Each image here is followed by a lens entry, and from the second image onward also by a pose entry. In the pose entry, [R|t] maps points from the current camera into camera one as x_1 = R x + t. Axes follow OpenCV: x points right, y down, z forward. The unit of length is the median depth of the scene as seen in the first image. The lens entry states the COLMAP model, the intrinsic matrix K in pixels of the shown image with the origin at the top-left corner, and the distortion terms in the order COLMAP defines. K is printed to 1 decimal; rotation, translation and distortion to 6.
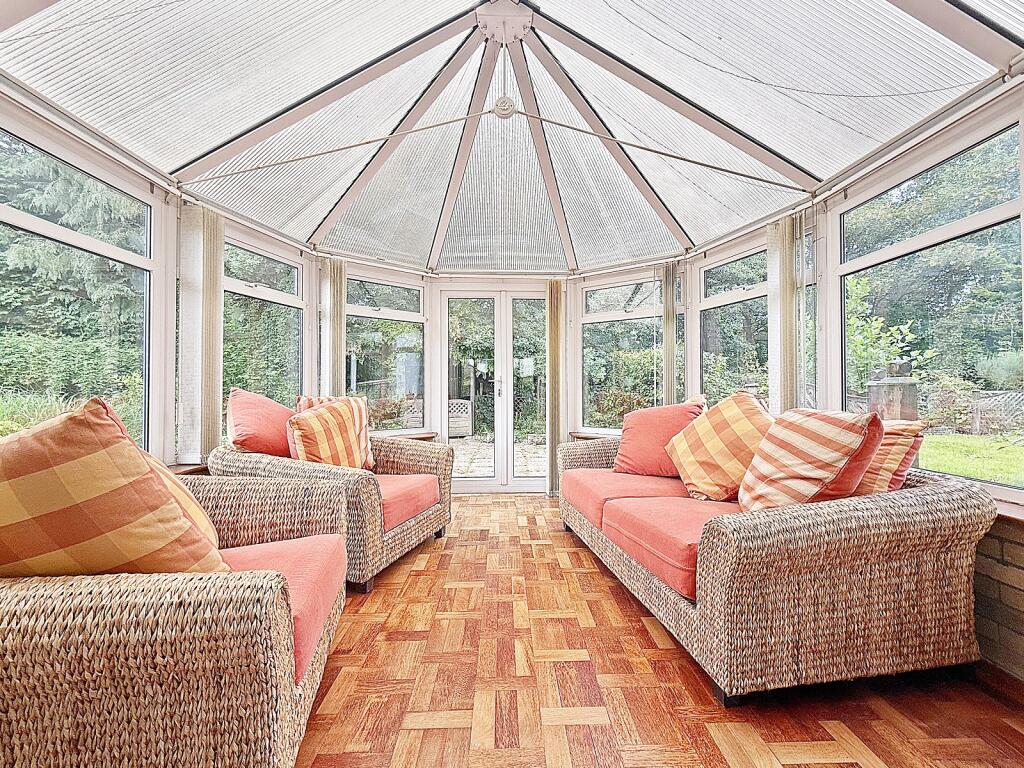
lens RADIAL K [[415.9, 0, 512.5], [0, 415.9, 383.5], [0, 0, 1]] dist [-0.000160, 0.000031]
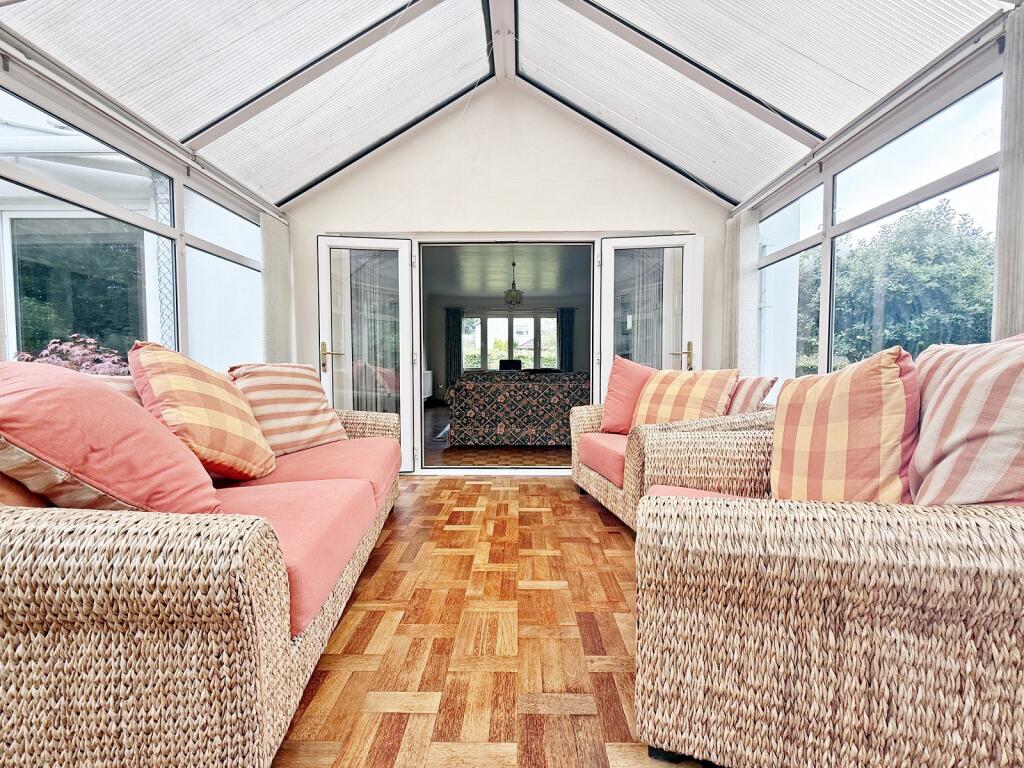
lens RADIAL K [[415.9, 0, 512.8], [0, 415.9, 383.3], [0, 0, 1]] dist [-0.000160, 0.000031]
pose [[-0.999097, 0.000275, 0.042479, -0.106470], [0.001710, 0.999428, 0.033761, 0.074545], [-0.042446, 0.033803, -0.998527, 2.088189]]
